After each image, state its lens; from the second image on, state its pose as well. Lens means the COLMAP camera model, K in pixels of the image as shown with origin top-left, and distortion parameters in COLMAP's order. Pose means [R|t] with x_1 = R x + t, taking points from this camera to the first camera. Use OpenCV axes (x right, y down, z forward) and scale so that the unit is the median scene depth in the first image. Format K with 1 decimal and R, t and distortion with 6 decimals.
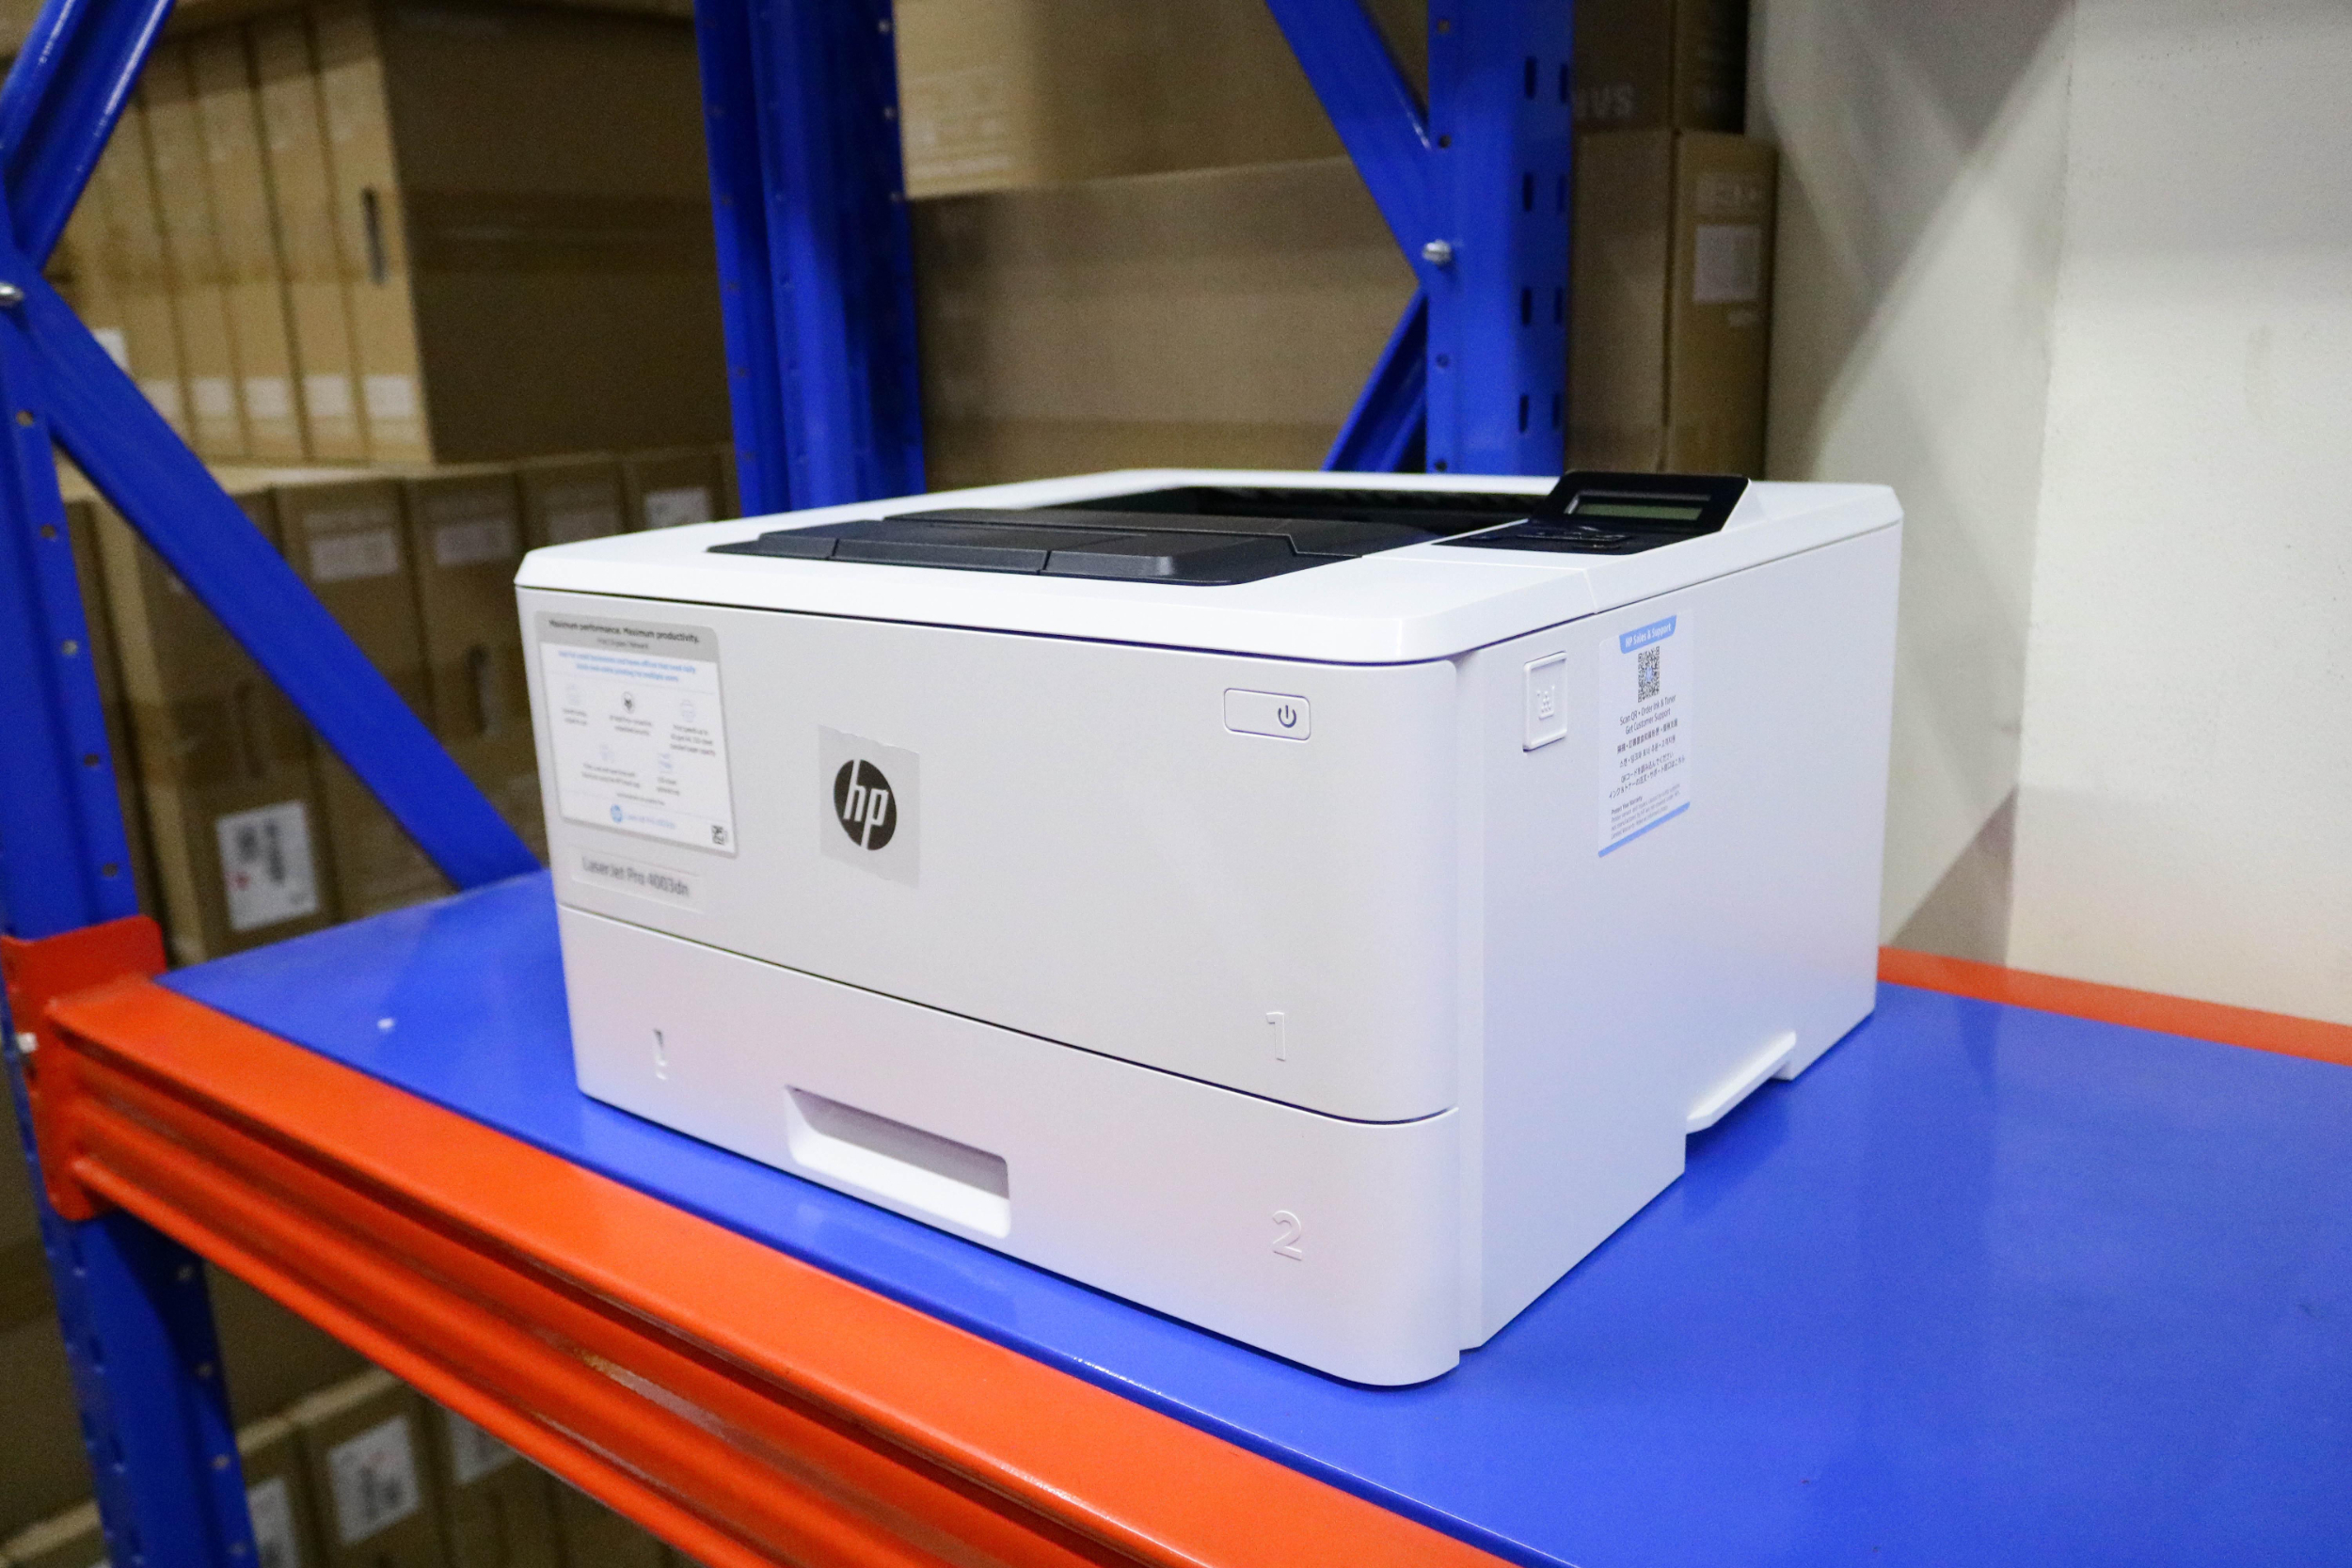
lens RADIAL K [[1886.2, 0, 1166.9], [0, 1886.2, 788.7], [0, 0, 1]] dist [-0.013802, 0.005649]
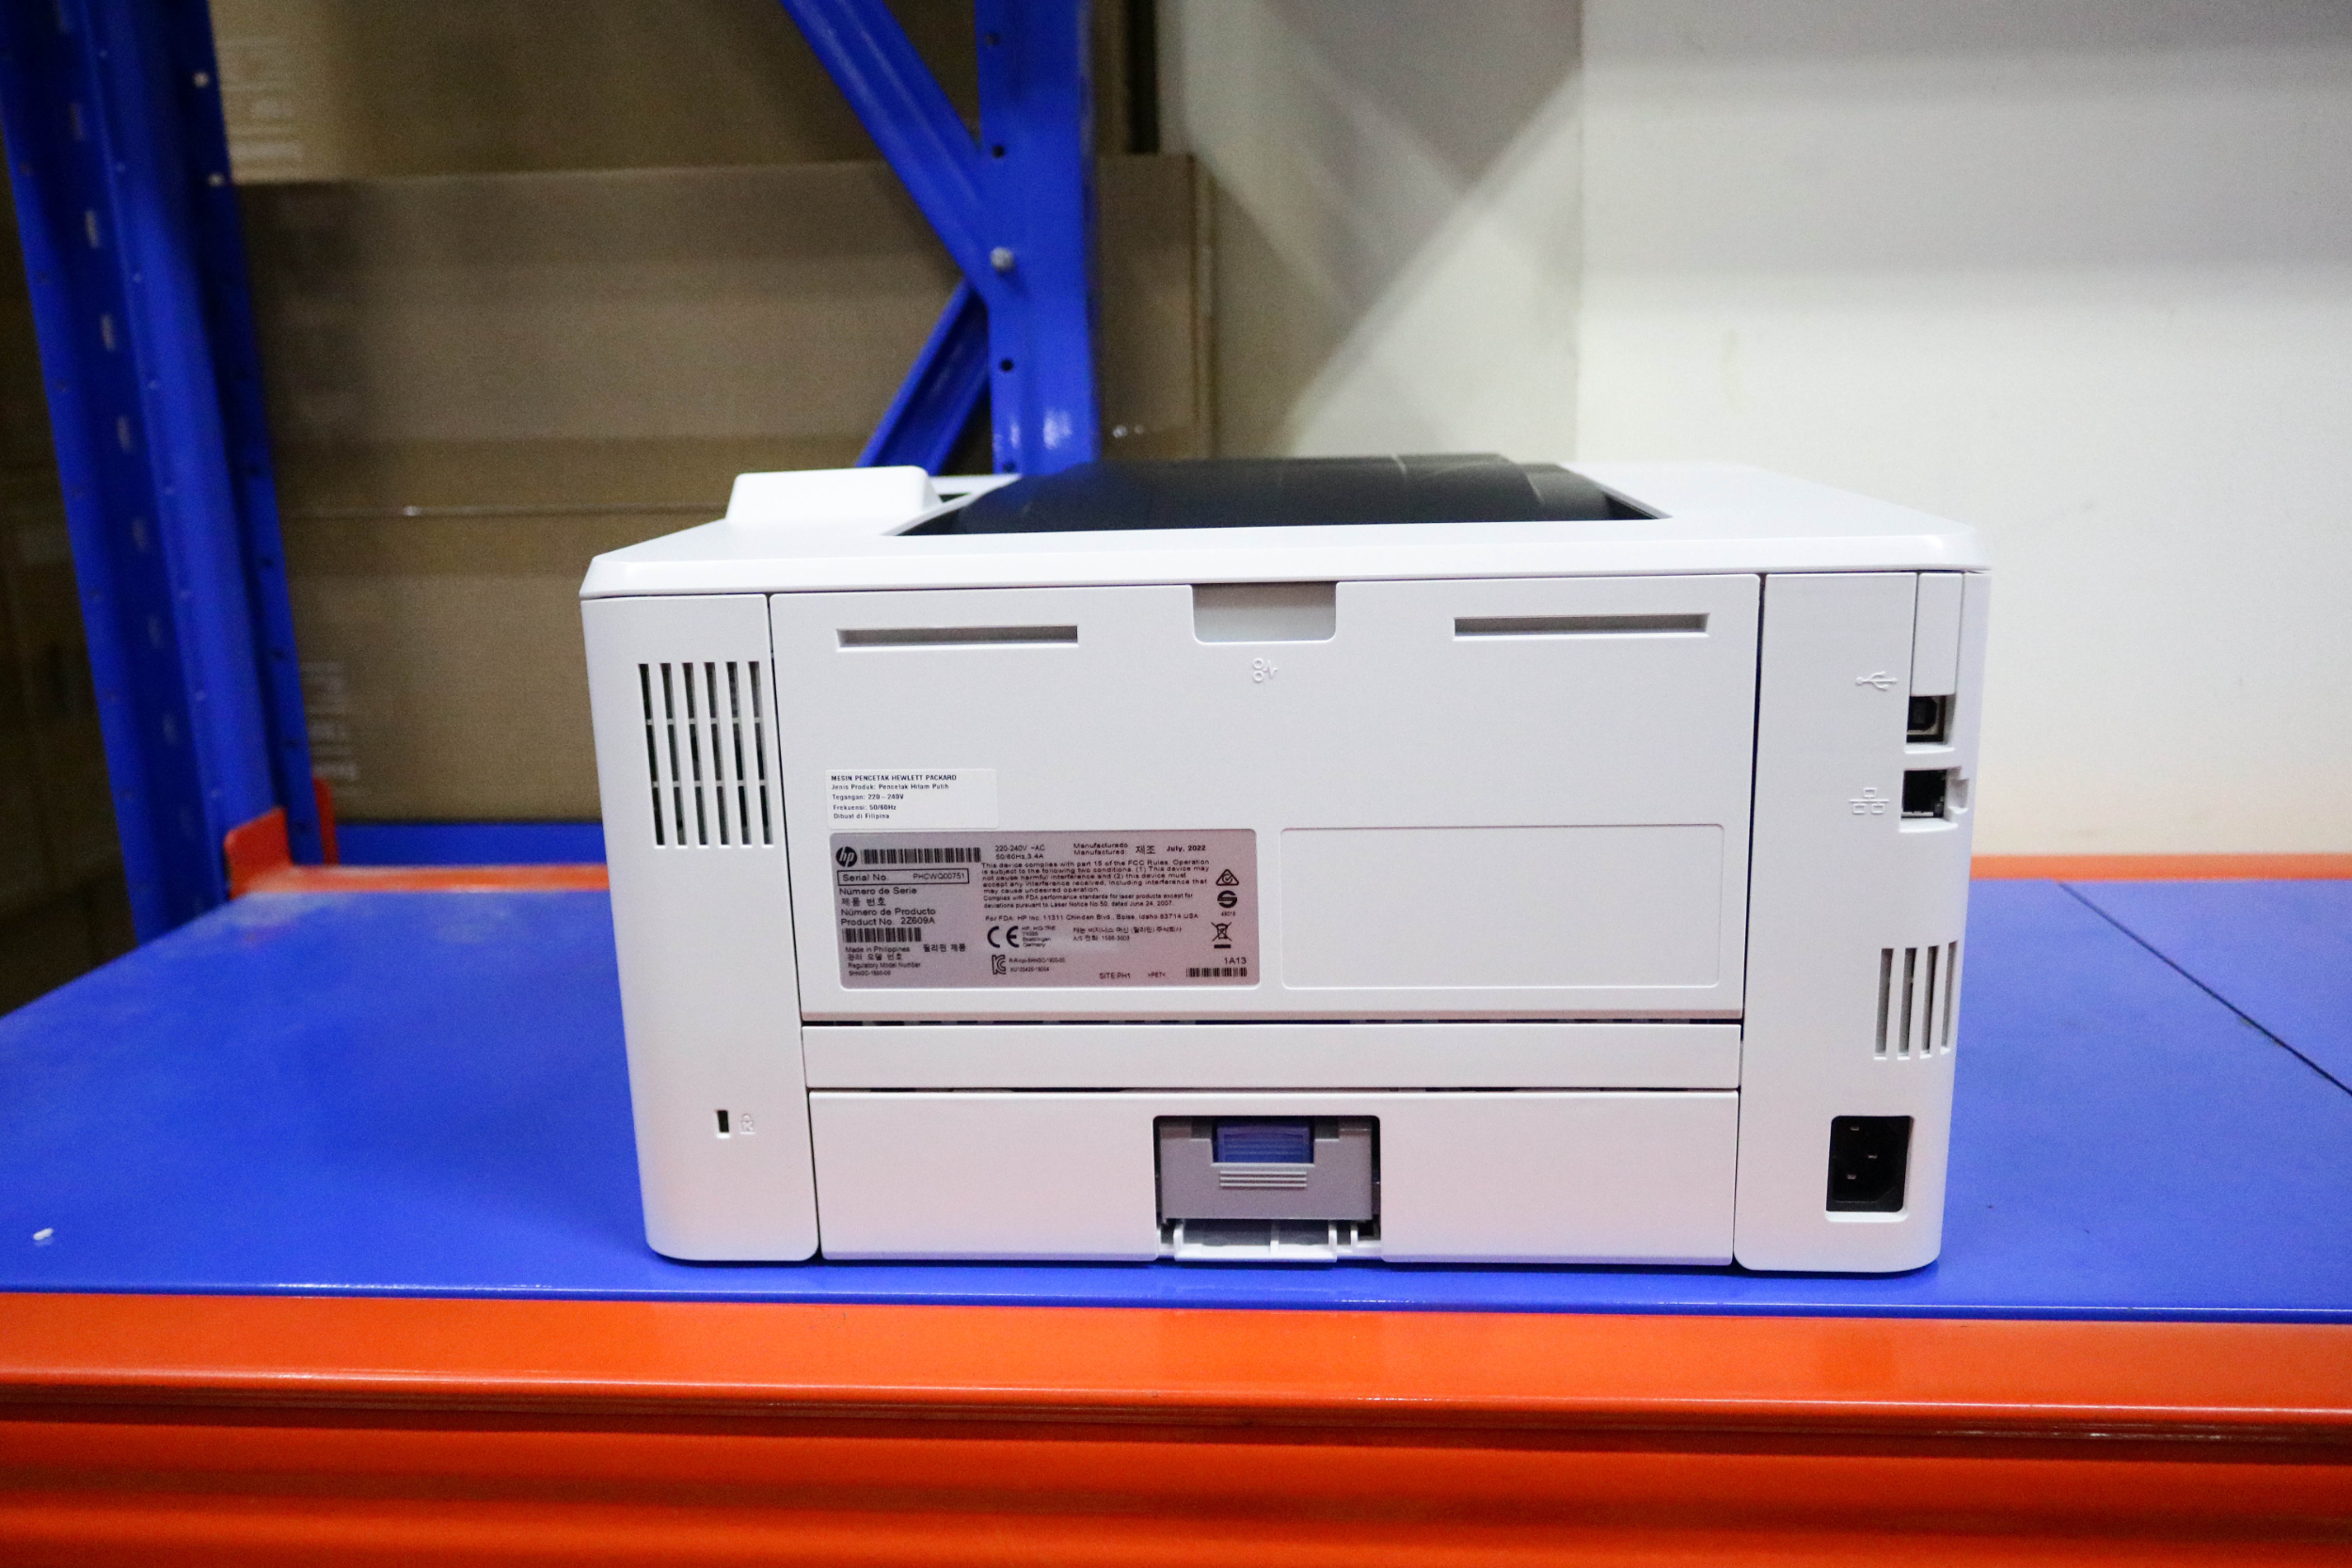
lens RADIAL K [[1887.6, 0, 1176.0], [0, 1887.6, 784.0], [0, 0, 1]] dist [-0.004978, -0.001891]
pose [[0.821672, -0.116219, 0.557986, -0.551234], [0.133676, 0.990979, 0.009557, 0.001041], [-0.554063, 0.066737, 0.829795, 0.165704]]
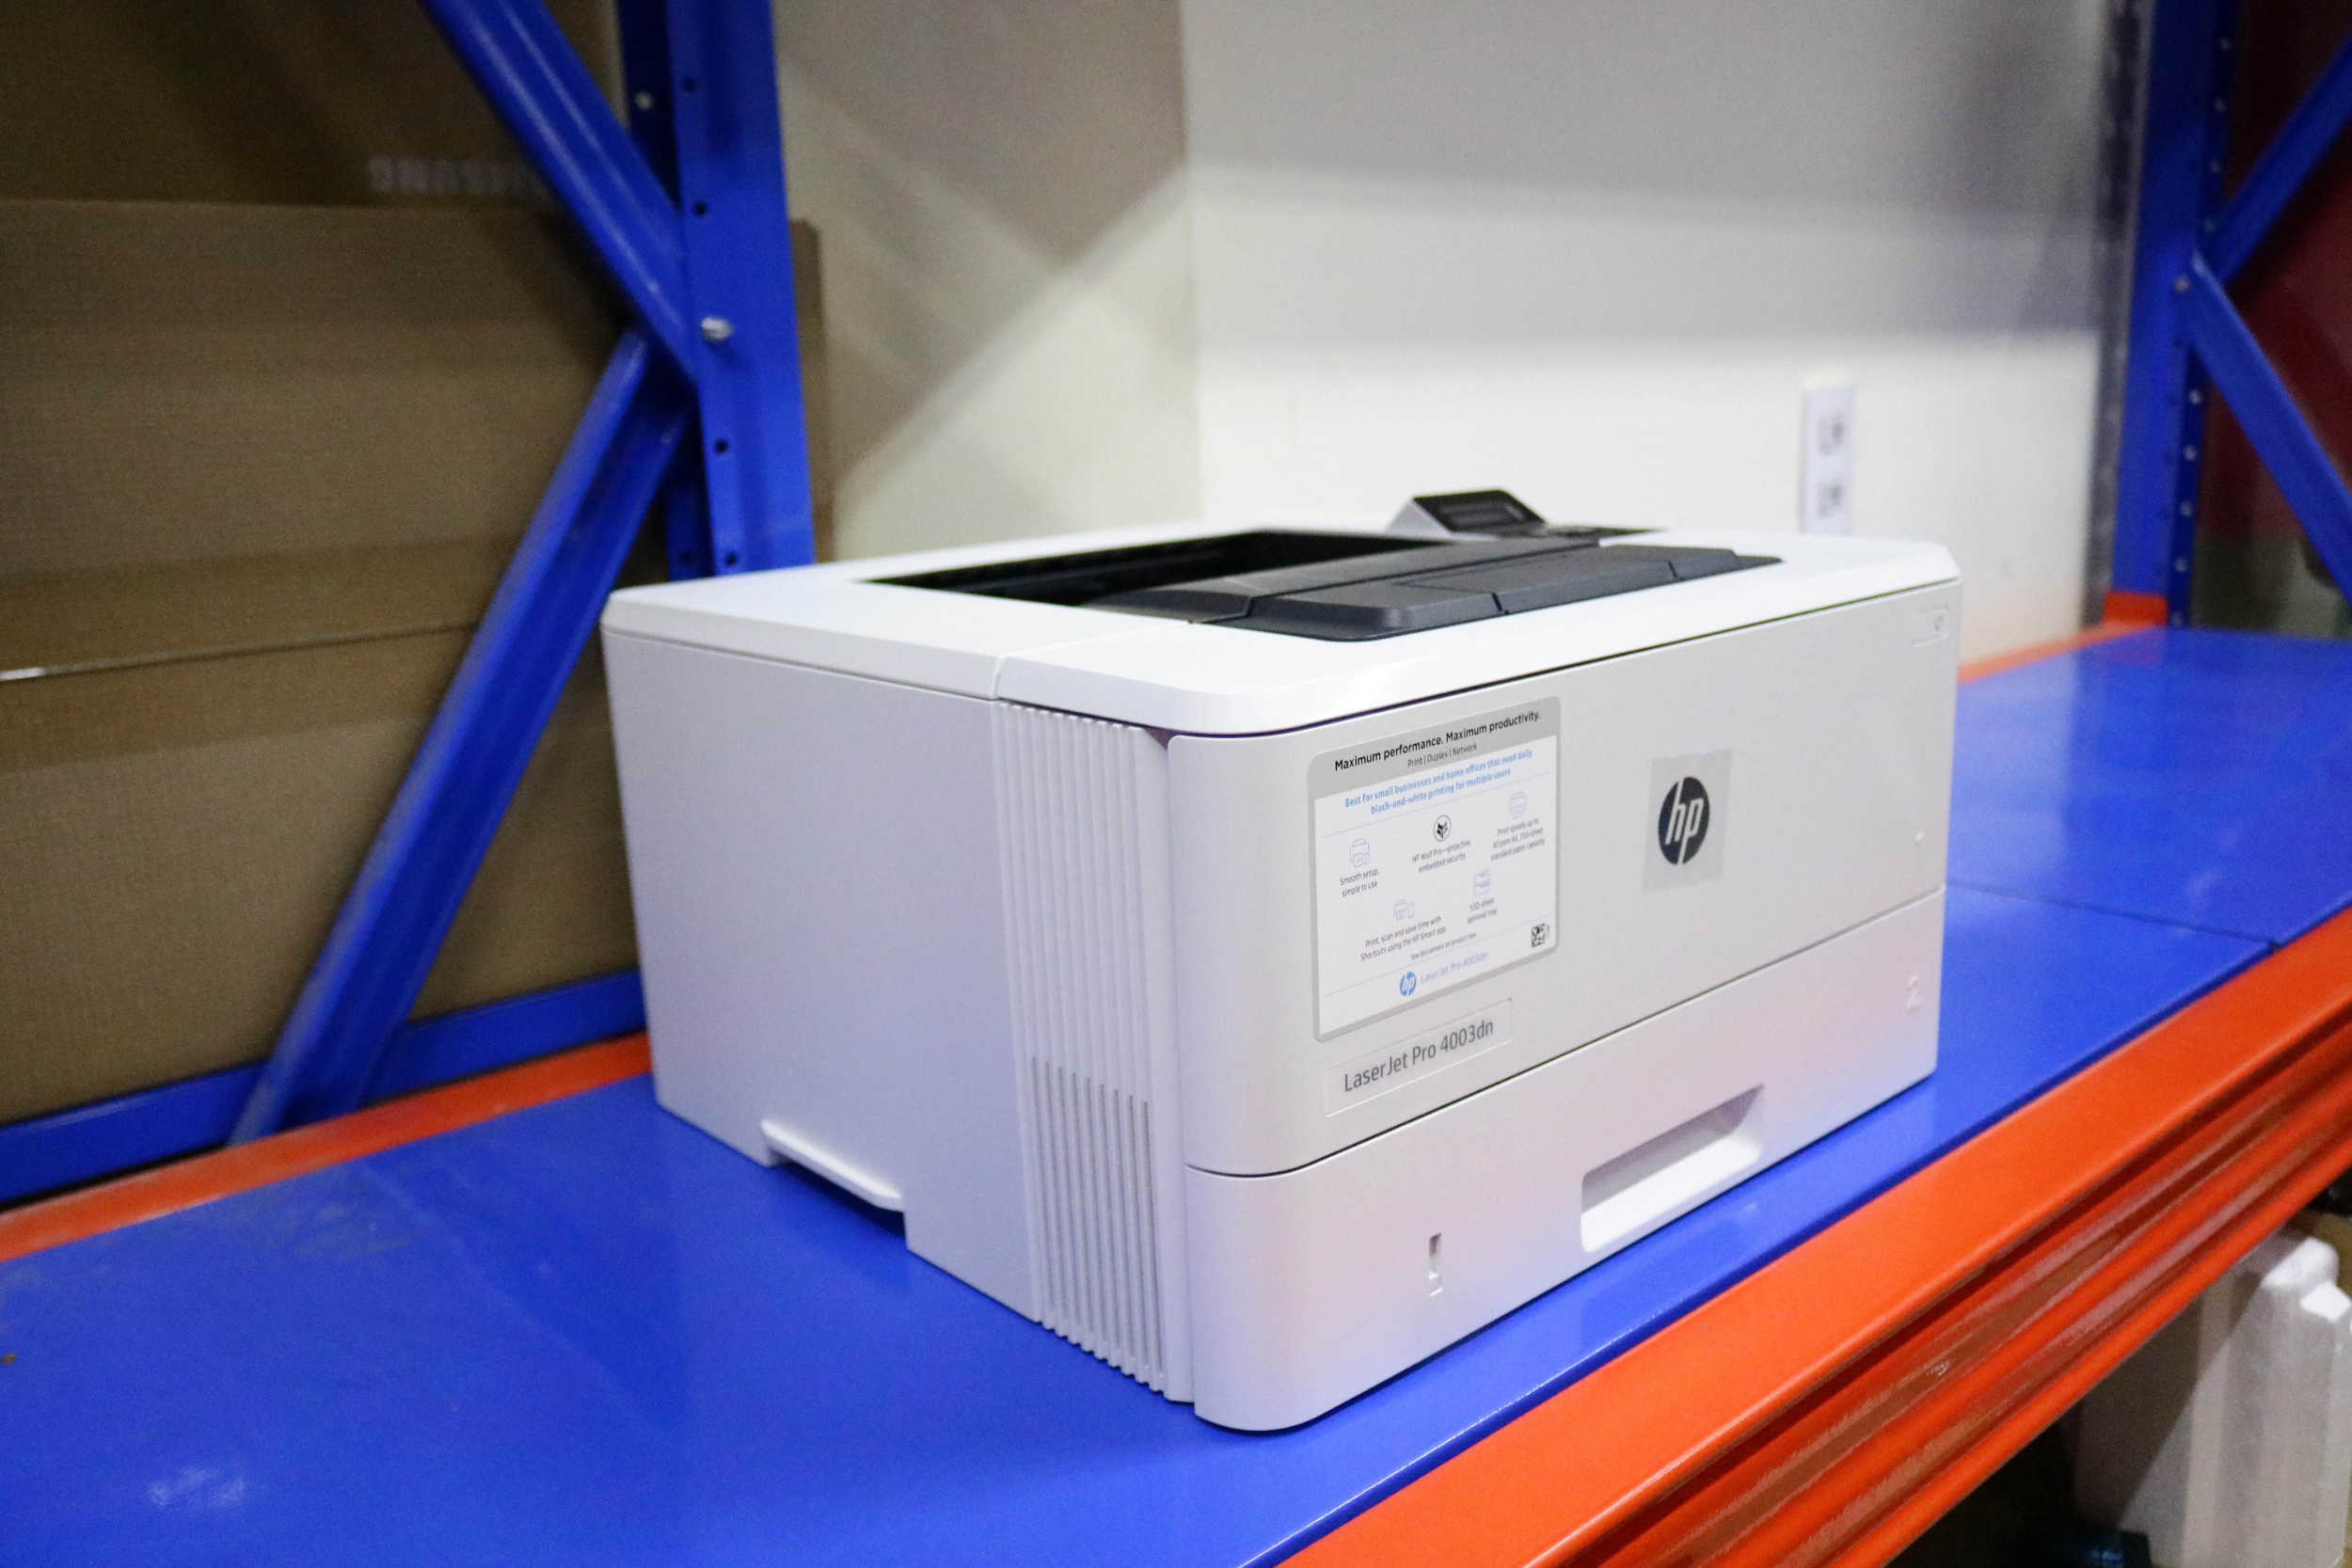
lens RADIAL K [[1886.2, 0, 1166.9], [0, 1886.2, 788.7], [0, 0, 1]] dist [-0.013802, 0.005649]
pose [[0.168047, -0.190975, 0.967103, -1.074489], [0.267224, 0.953146, 0.141786, -0.206060], [-0.948869, 0.234607, 0.211206, 0.935496]]
